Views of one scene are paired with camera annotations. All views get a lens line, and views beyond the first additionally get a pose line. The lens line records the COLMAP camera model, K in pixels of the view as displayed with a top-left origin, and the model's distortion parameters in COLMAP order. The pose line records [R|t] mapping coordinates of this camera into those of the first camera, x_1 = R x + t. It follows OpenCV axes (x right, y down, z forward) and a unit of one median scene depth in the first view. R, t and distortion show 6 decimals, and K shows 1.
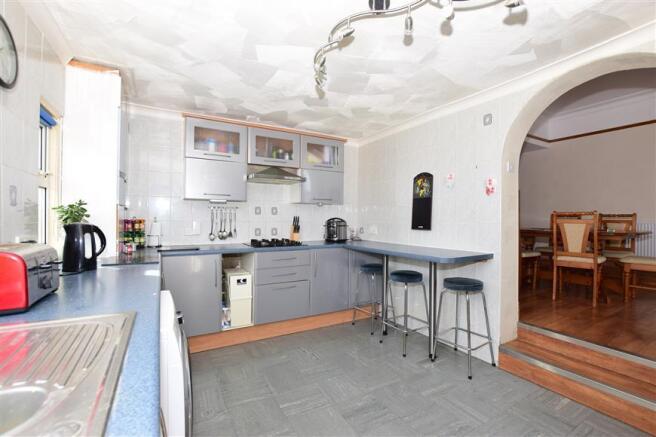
lens RADIAL K [[295.6, 0, 328.0], [0, 295.6, 218.5], [0, 0, 1]] dist [-0.001923, -0.000193]
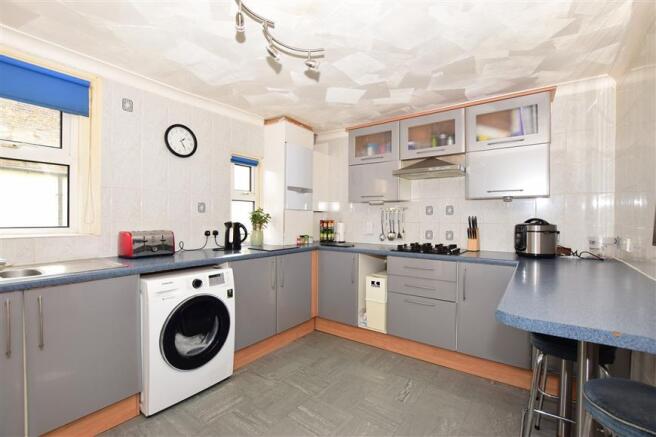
lens RADIAL K [[295.6, 0, 328.0], [0, 295.6, 218.5], [0, 0, 1]] dist [-0.001923, -0.000193]
pose [[0.424399, -0.004538, -0.905464, 0.468997], [-0.005078, 0.999960, -0.007392, 0.005871], [0.905461, 0.007735, 0.424358, 0.395193]]
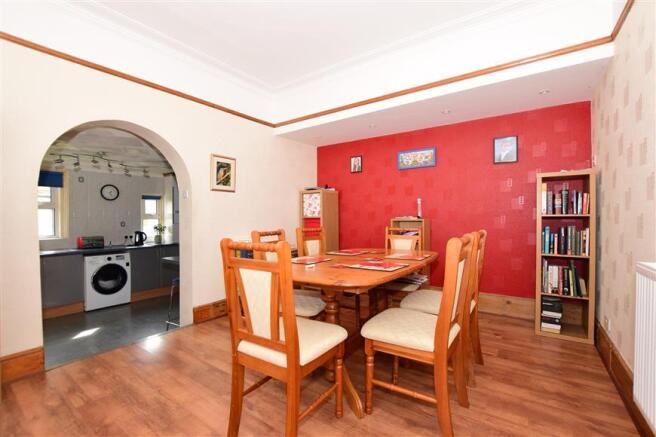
lens RADIAL K [[295.6, 0, 328.0], [0, 295.6, 218.5], [0, 0, 1]] dist [-0.001923, -0.000193]
pose [[0.430863, -0.002780, -0.902413, 1.577671], [0.002920, 0.999994, -0.001687, -0.056019], [0.902412, -0.001908, 0.430869, 0.757759]]
